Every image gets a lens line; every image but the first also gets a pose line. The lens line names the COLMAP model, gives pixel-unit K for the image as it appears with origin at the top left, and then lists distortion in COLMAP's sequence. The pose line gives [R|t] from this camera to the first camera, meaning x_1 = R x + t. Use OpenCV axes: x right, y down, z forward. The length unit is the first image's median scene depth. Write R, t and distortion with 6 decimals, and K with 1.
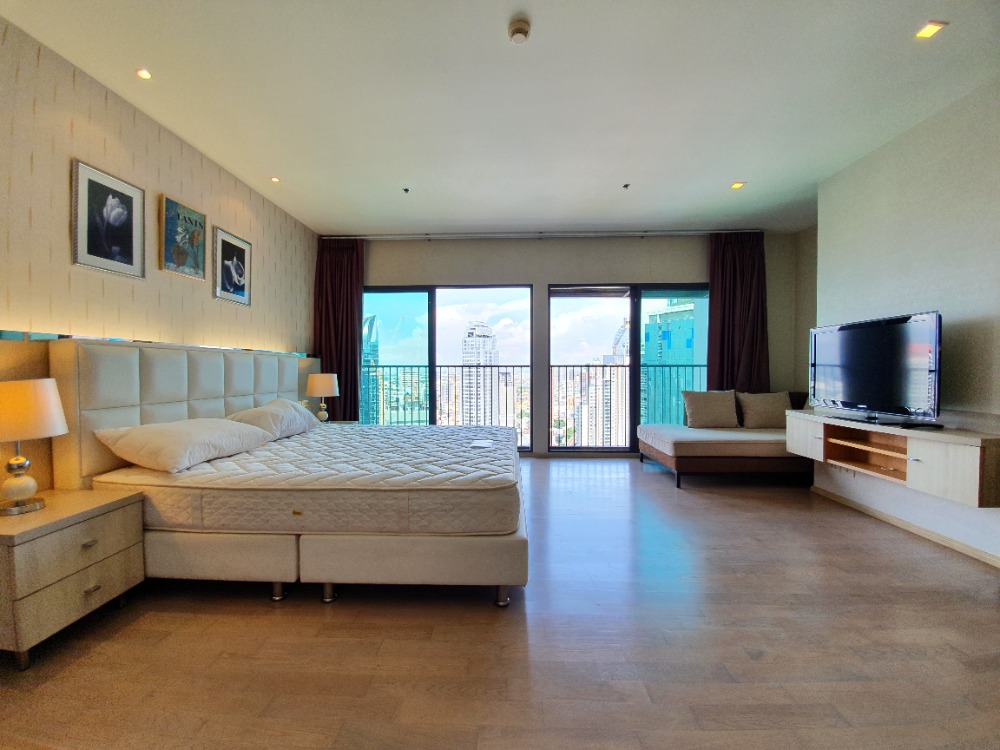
lens RADIAL K [[397.4, 0, 496.6], [0, 397.4, 374.8], [0, 0, 1]] dist [-0.011054, -0.005352]
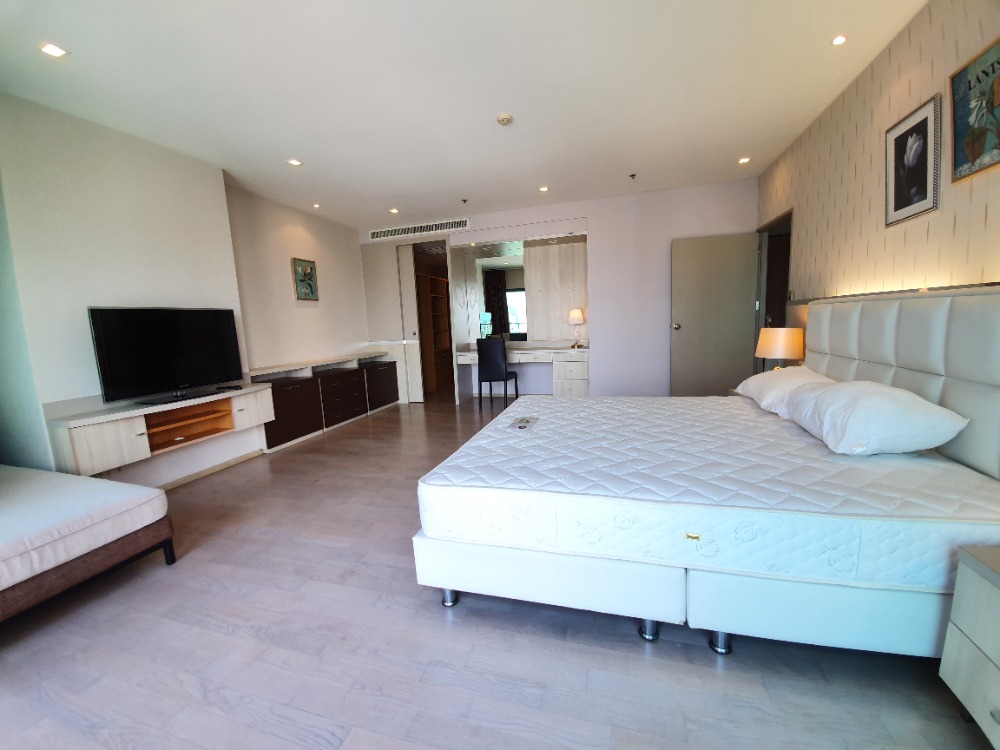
lens RADIAL K [[397.4, 0, 506.5], [0, 397.4, 382.3], [0, 0, 1]] dist [-0.011054, -0.005352]
pose [[-0.972694, 0.013811, 0.231678, -0.172363], [0.050592, 0.986840, 0.153580, -0.045346], [-0.226508, 0.161108, -0.960593, 1.572114]]
